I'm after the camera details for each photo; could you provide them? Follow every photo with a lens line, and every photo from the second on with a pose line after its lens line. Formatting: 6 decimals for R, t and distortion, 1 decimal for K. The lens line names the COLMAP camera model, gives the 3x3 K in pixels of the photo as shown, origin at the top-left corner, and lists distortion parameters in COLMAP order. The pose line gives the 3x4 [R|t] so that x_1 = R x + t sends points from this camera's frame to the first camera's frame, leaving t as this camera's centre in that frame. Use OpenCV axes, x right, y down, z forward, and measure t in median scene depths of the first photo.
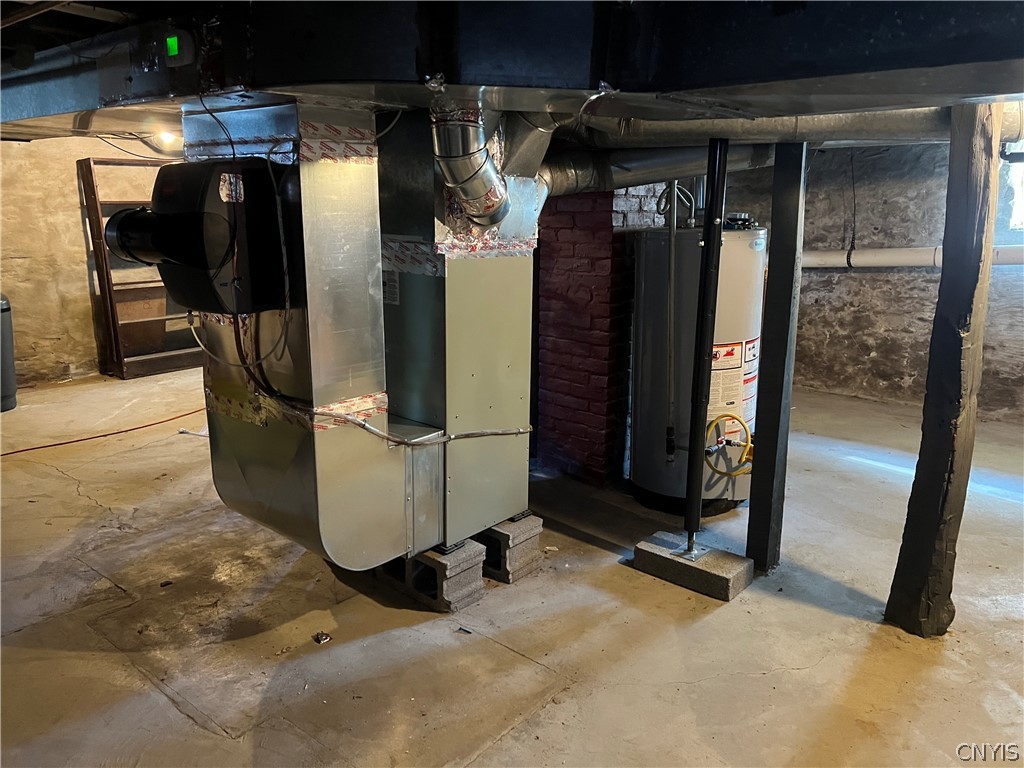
lens RADIAL K [[771.8, 0, 512.5], [0, 771.8, 380.1], [0, 0, 1]] dist [0.057173, -0.070219]
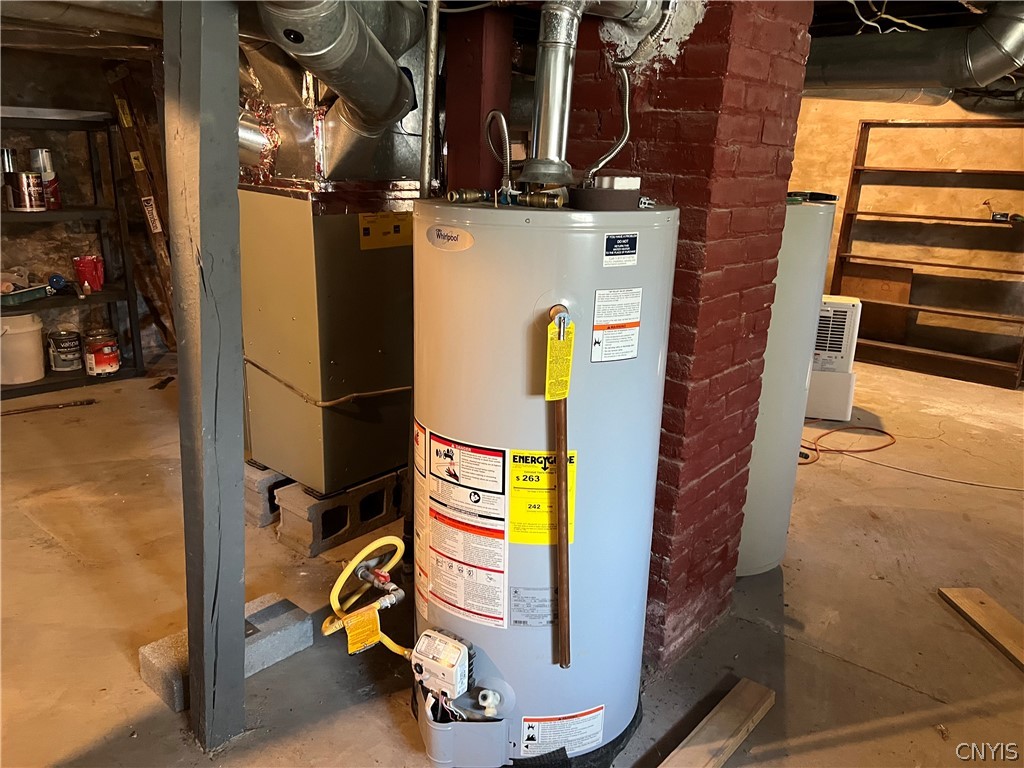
lens RADIAL K [[771.8, 0, 507.8], [0, 771.8, 382.6], [0, 0, 1]] dist [0.057173, -0.070219]
pose [[0.004367, 0.278423, -0.960449, 0.450702], [-0.262303, 0.927146, 0.267577, -0.130461], [0.964976, 0.250760, 0.077080, 0.595267]]
